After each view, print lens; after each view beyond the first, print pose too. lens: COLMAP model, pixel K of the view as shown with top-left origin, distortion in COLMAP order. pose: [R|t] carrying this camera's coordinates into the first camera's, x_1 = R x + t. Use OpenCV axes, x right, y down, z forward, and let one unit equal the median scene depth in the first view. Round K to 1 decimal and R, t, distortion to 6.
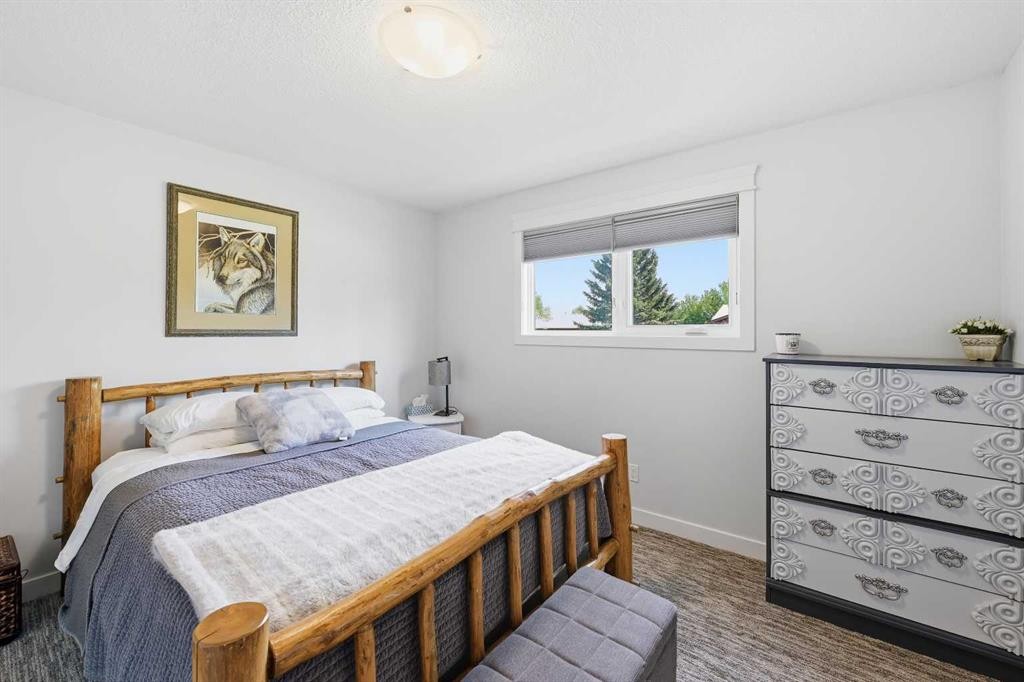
lens RADIAL K [[412.9, 0, 510.6], [0, 412.9, 321.9], [0, 0, 1]] dist [-0.001568, -0.000015]
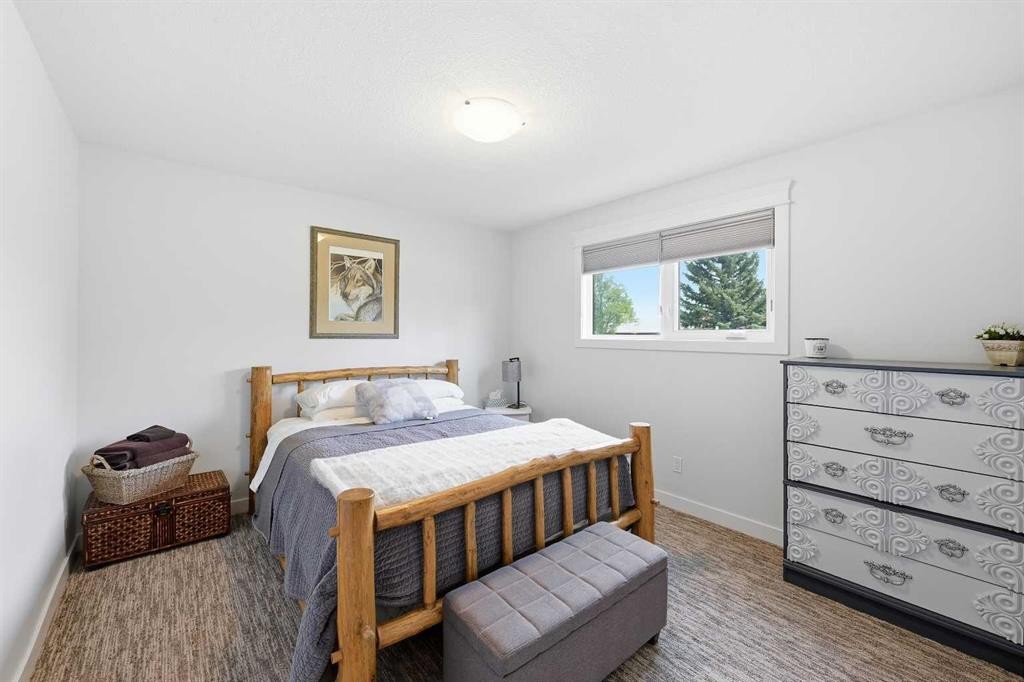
lens RADIAL K [[412.9, 0, 510.6], [0, 412.9, 321.9], [0, 0, 1]] dist [-0.001568, -0.000015]
pose [[0.975170, -0.003728, -0.221428, 0.153198], [0.001474, 0.999945, -0.010343, -0.005322], [0.221455, 0.009759, 0.975122, -0.245377]]
